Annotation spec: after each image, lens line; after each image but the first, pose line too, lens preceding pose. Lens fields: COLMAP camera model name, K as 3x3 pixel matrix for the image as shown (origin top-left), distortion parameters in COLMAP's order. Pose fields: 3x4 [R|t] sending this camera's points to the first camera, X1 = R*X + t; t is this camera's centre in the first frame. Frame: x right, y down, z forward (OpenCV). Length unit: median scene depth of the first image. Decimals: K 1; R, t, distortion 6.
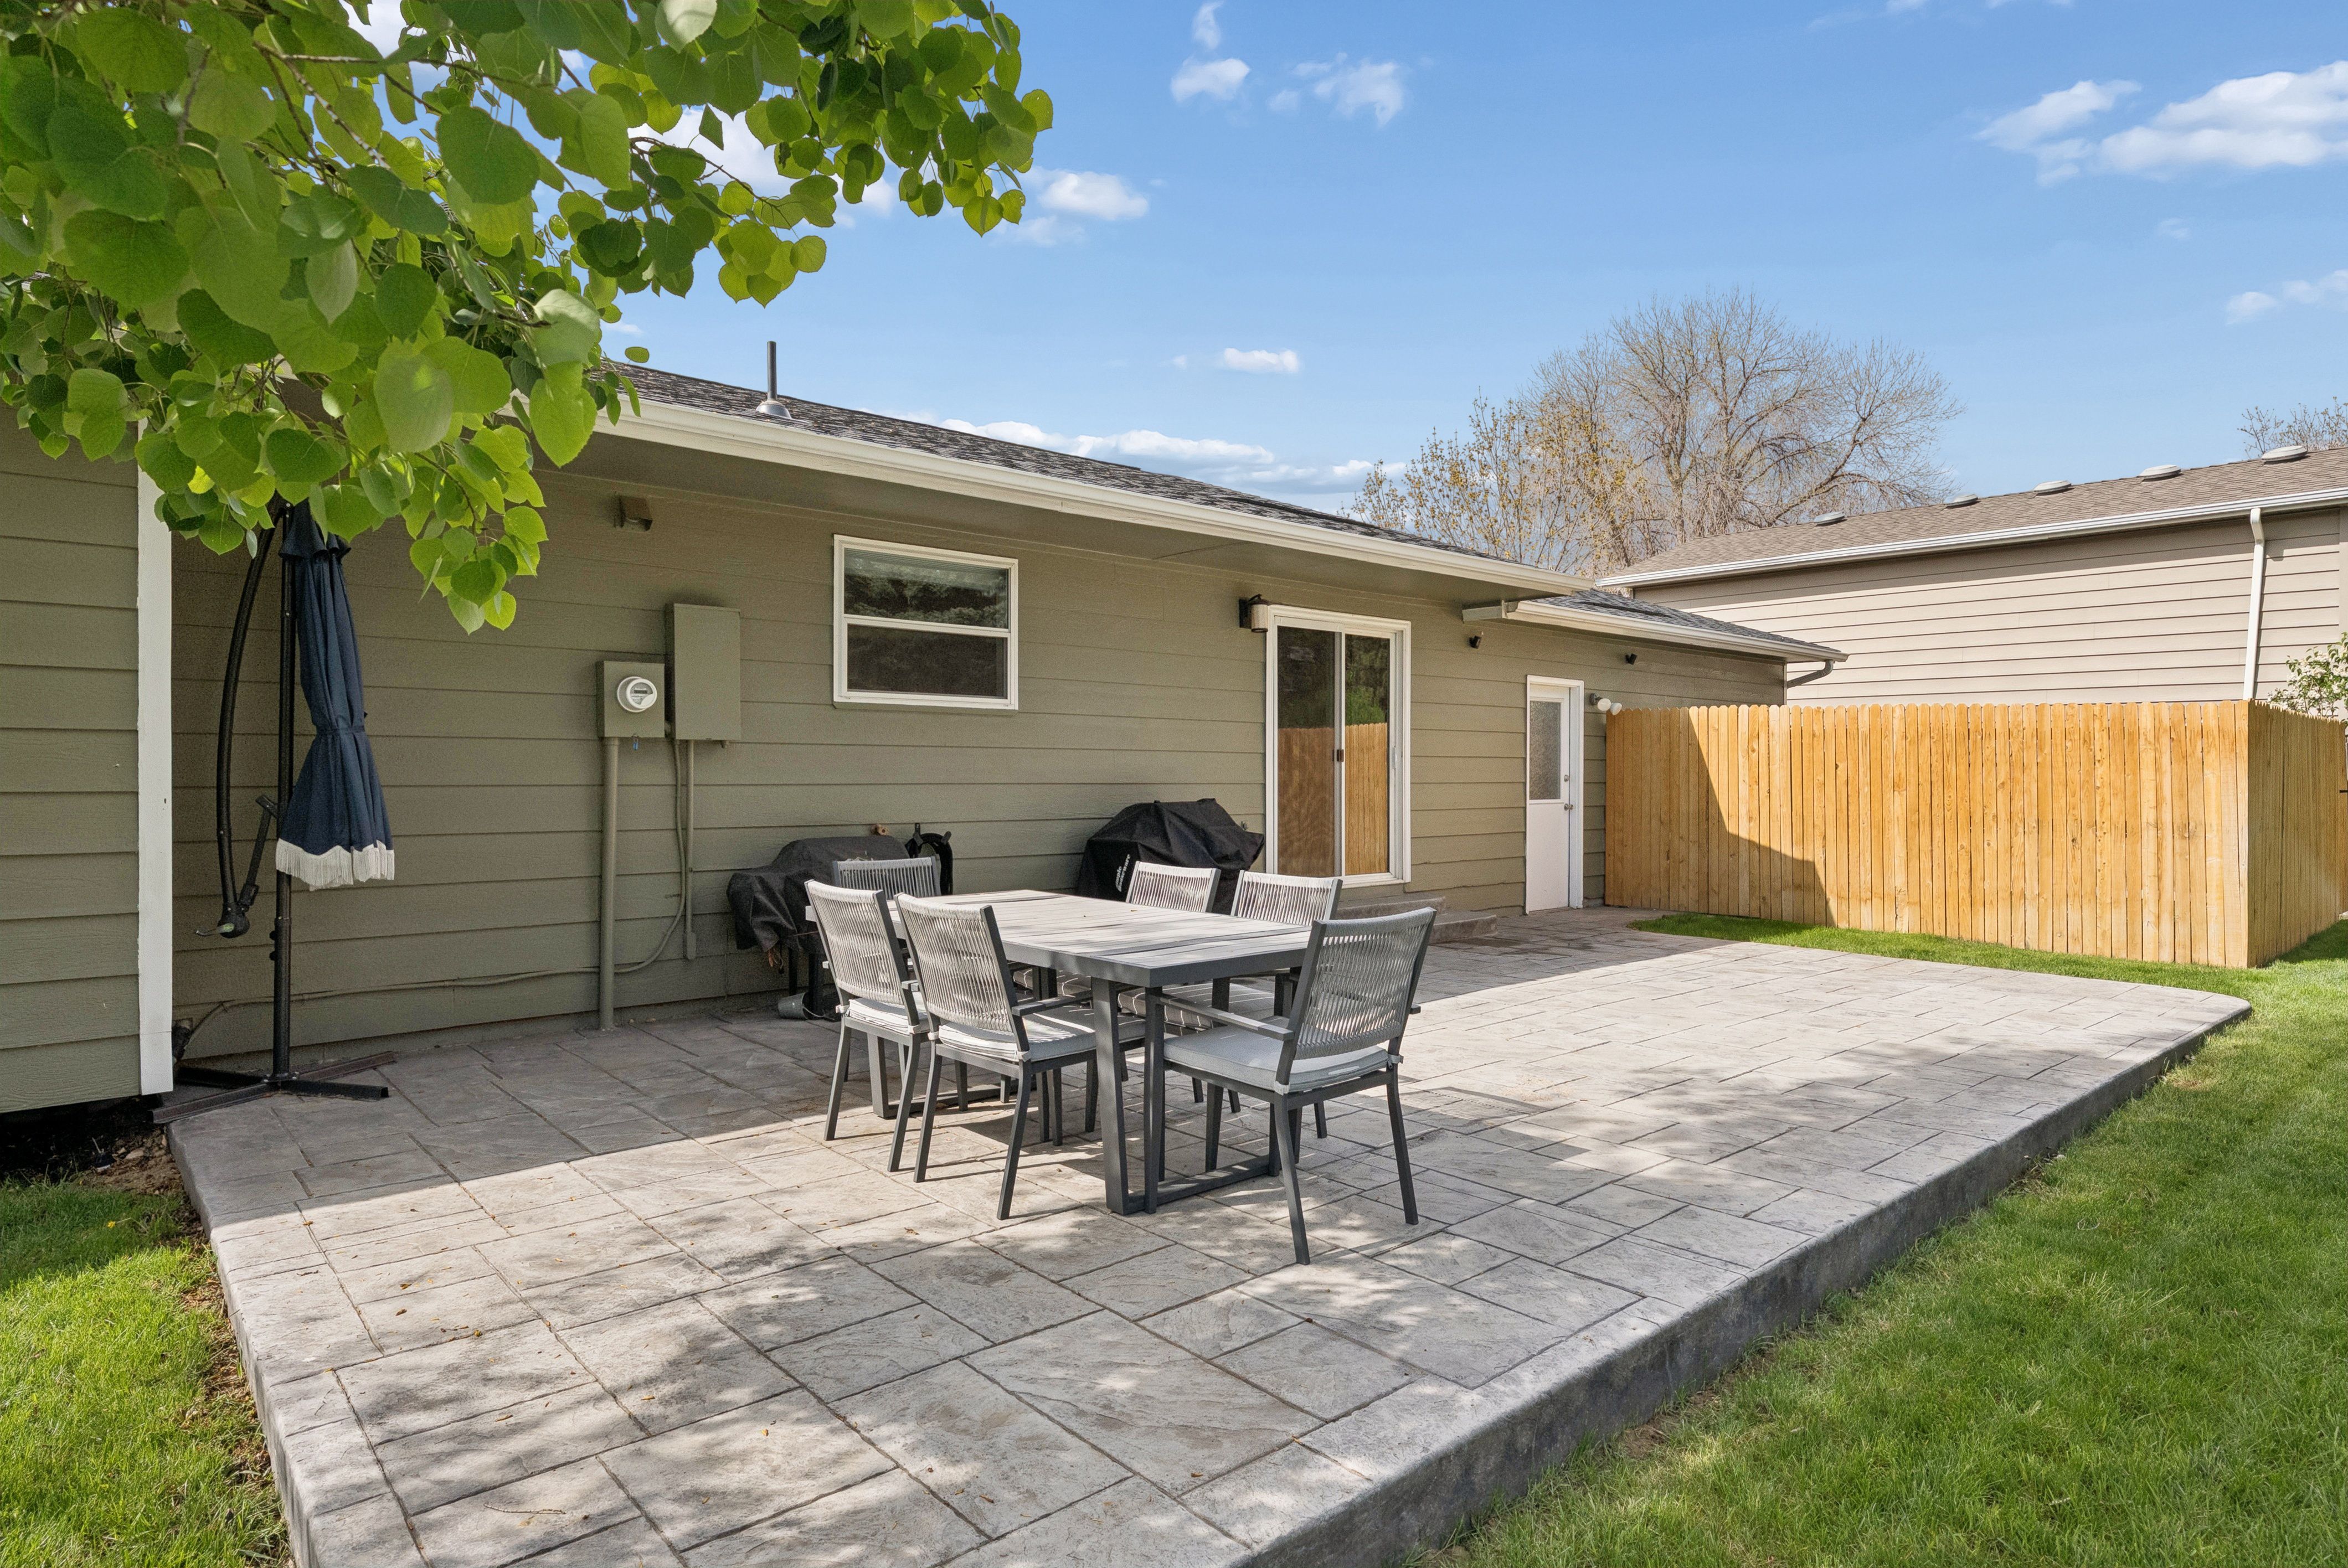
lens RADIAL K [[1361.4, 0, 1174.0], [0, 1361.4, 784.0], [0, 0, 1]] dist [-0.004942, 0.000241]
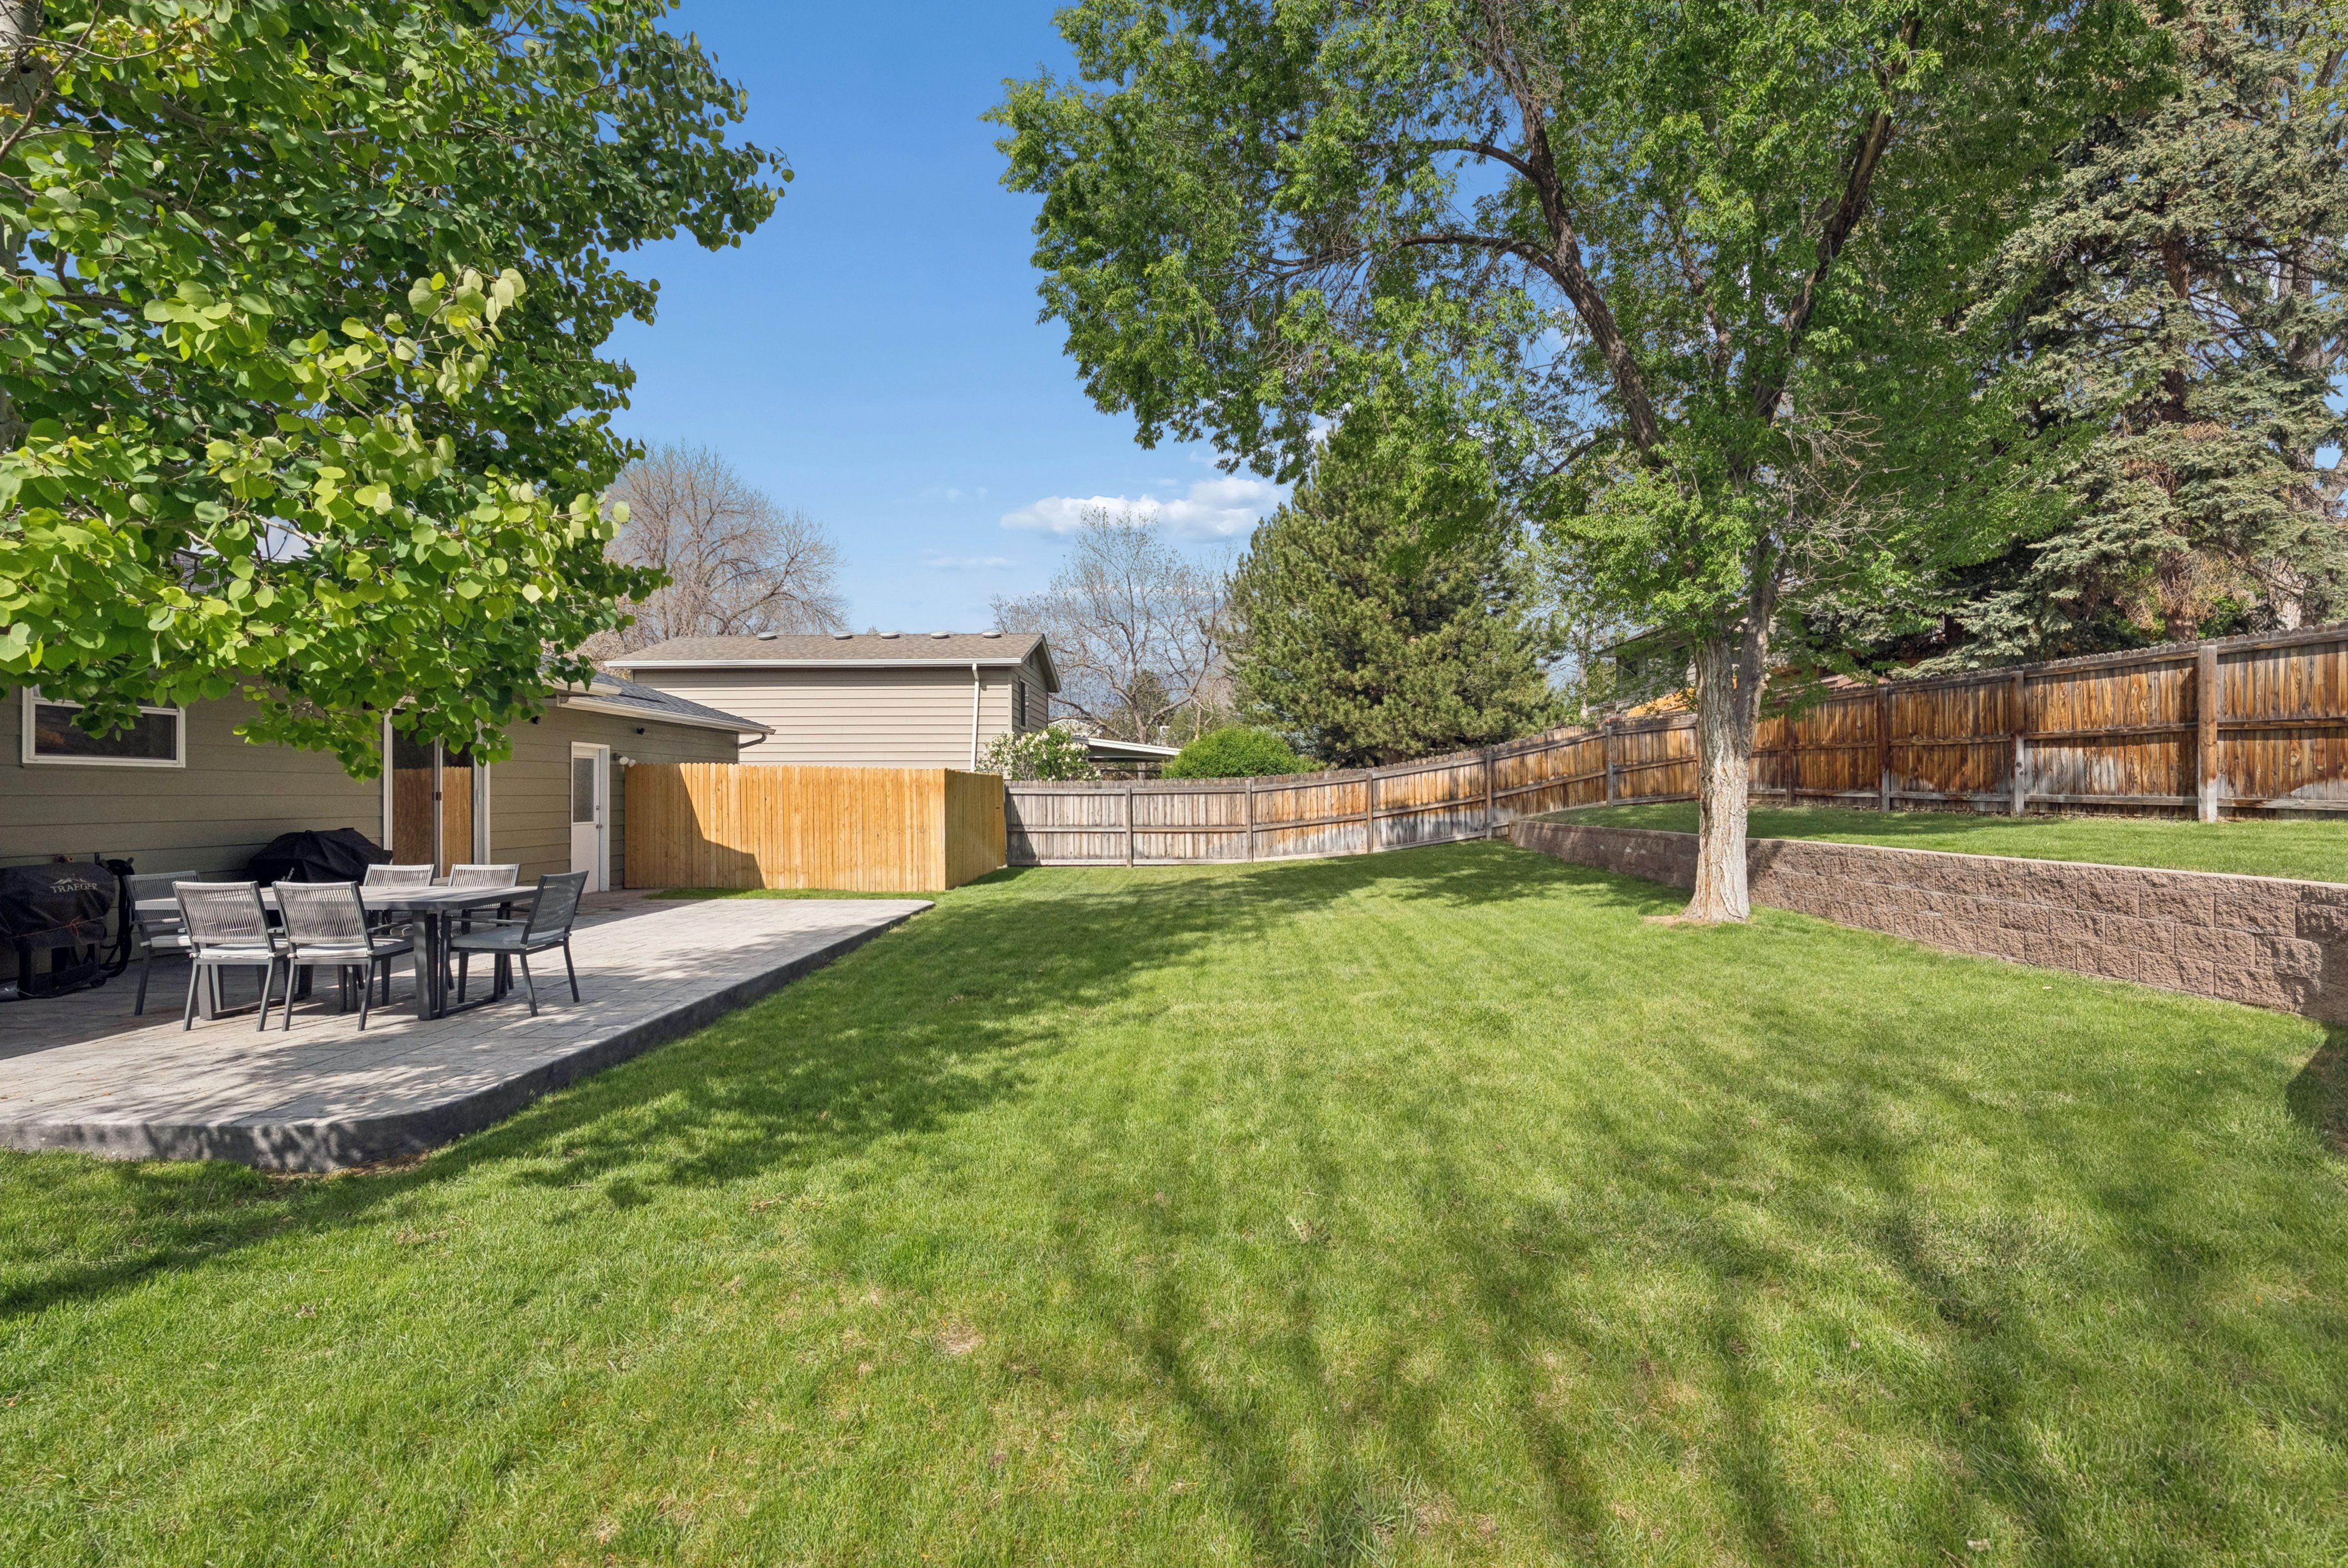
lens RADIAL K [[1073.3, 0, 1174.0], [0, 1073.3, 784.0], [0, 0, 1]] dist [-0.001884, -0.000732]
pose [[0.694689, -0.000865, 0.719310, -0.167861], [0.013910, 0.999828, -0.012232, -0.009106], [-0.719176, 0.018503, 0.694582, -0.398621]]
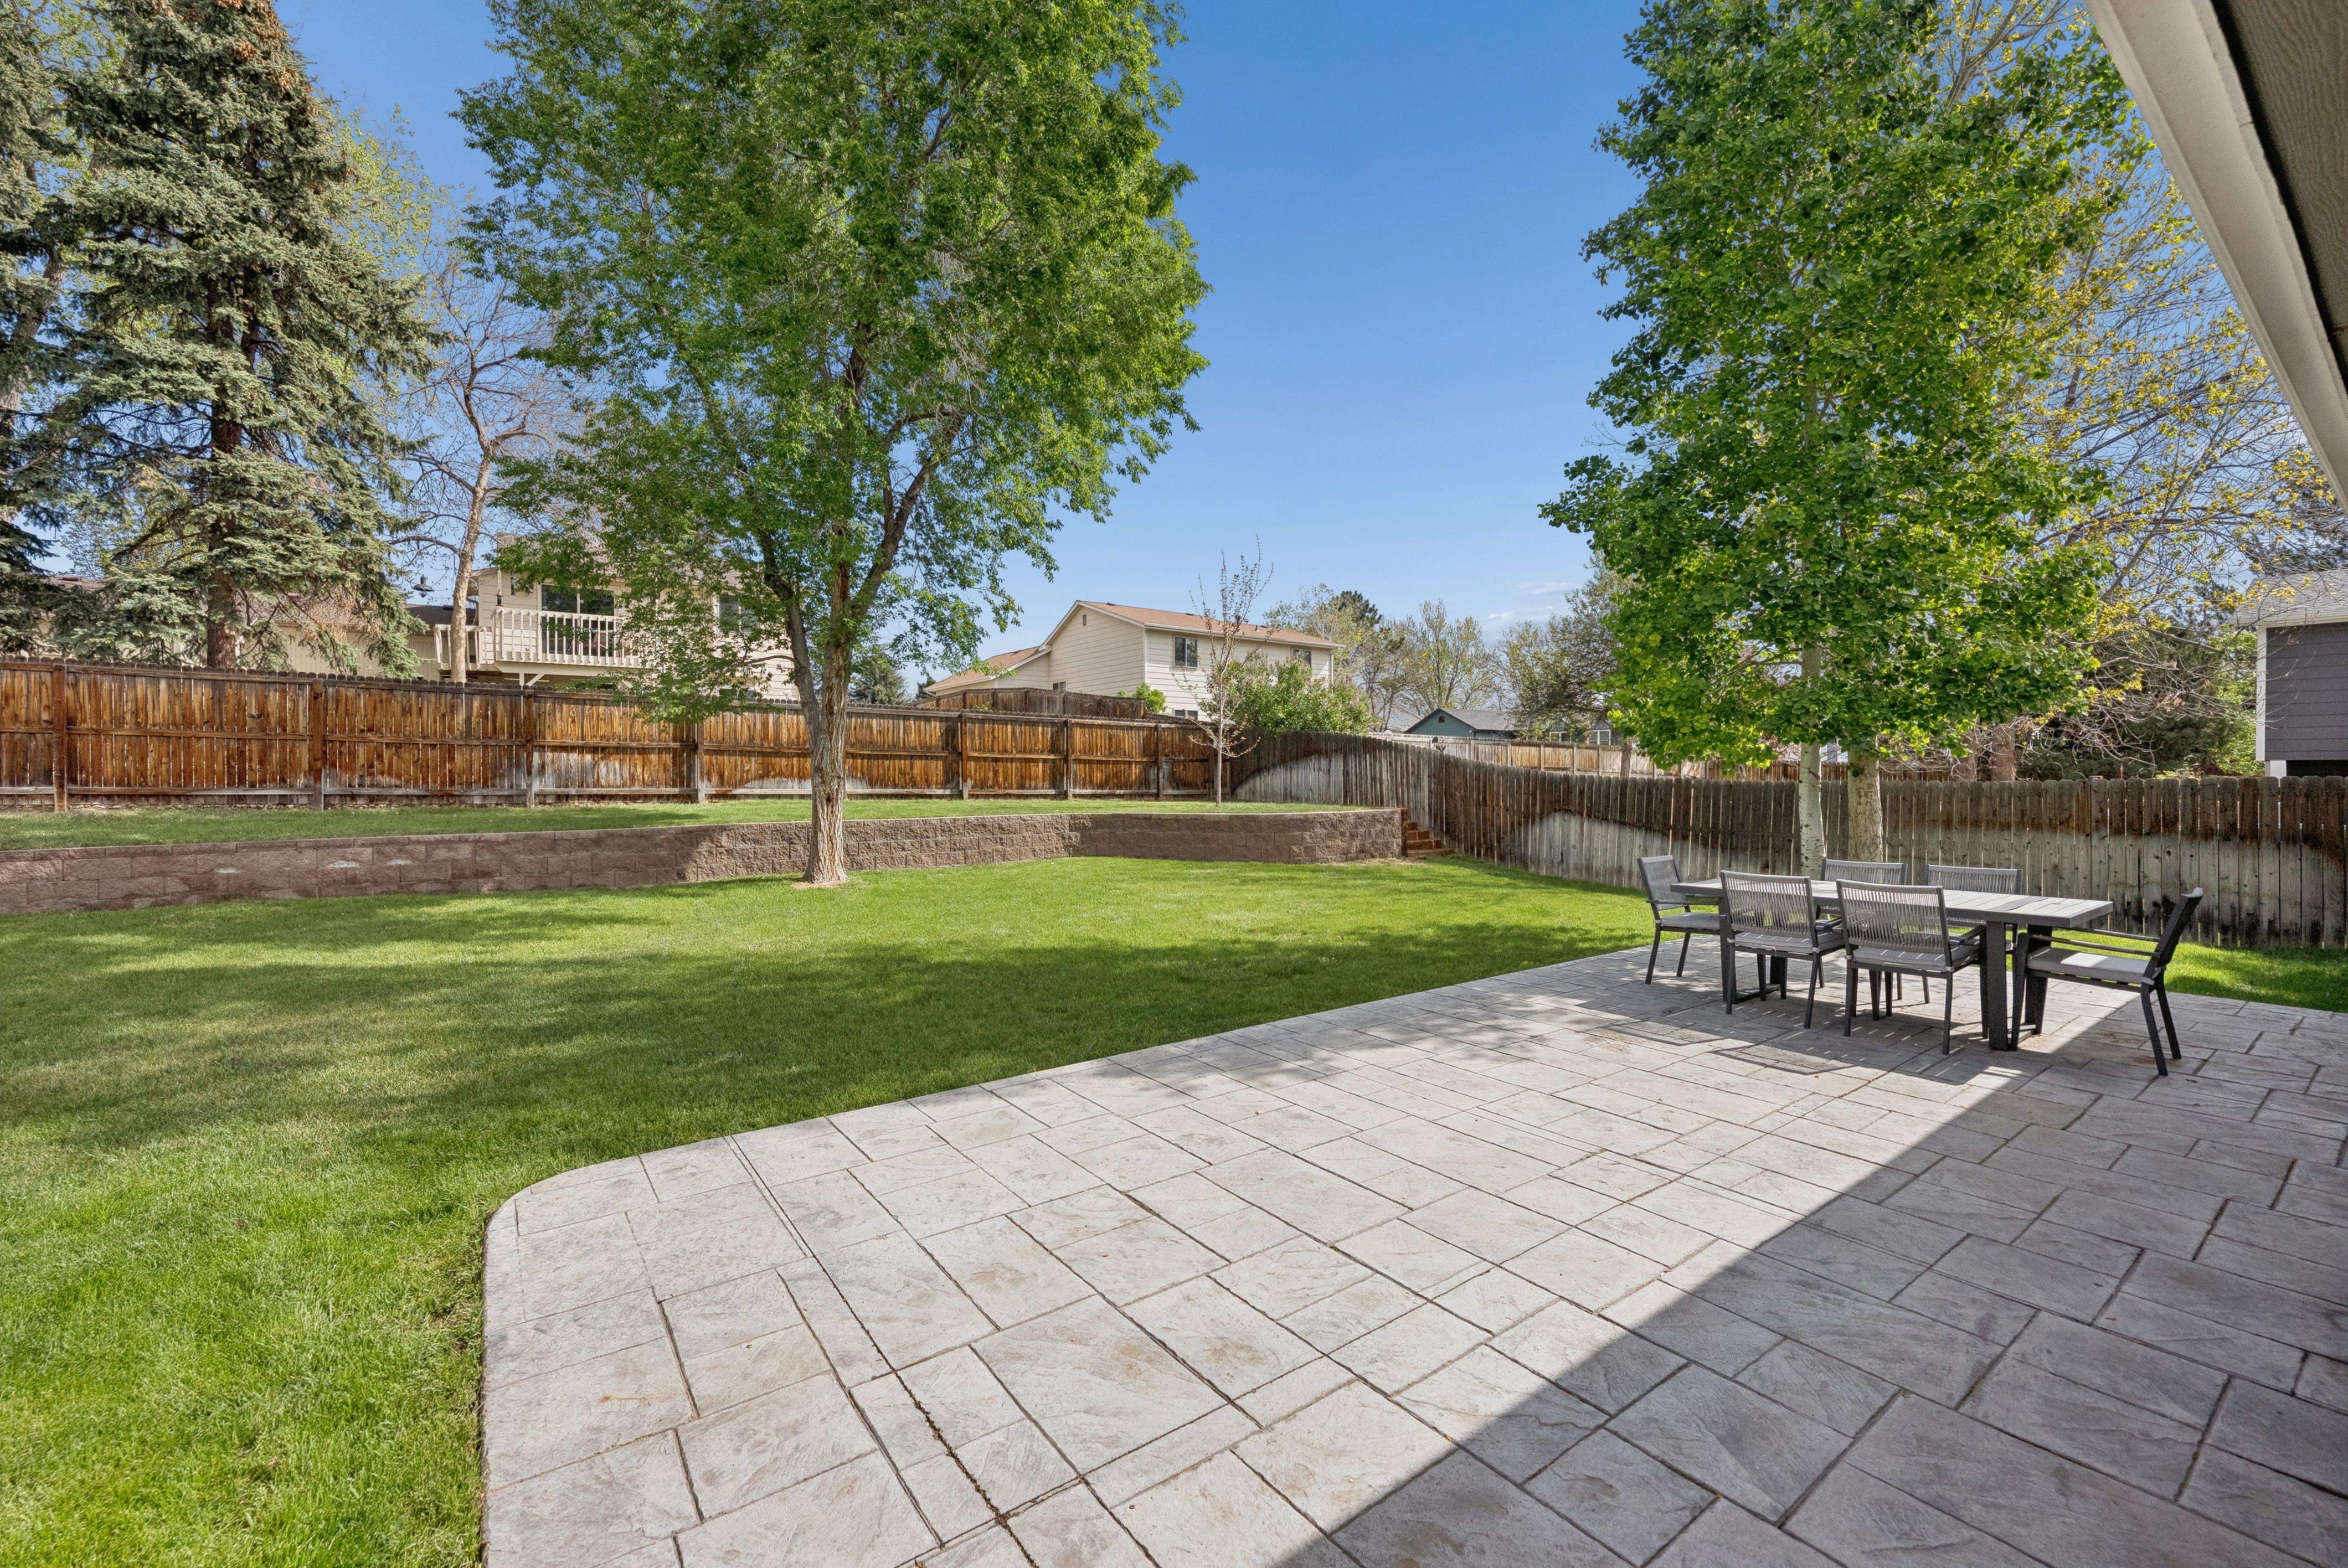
lens RADIAL K [[961.2, 0, 1174.0], [0, 961.2, 784.0], [0, 0, 1]] dist [0.000209, -0.000017]
pose [[-0.990065, 0.000150, 0.140608, 0.323254], [0.003076, 0.999783, 0.020589, -0.033852], [-0.140575, 0.020817, -0.989851, 1.153003]]
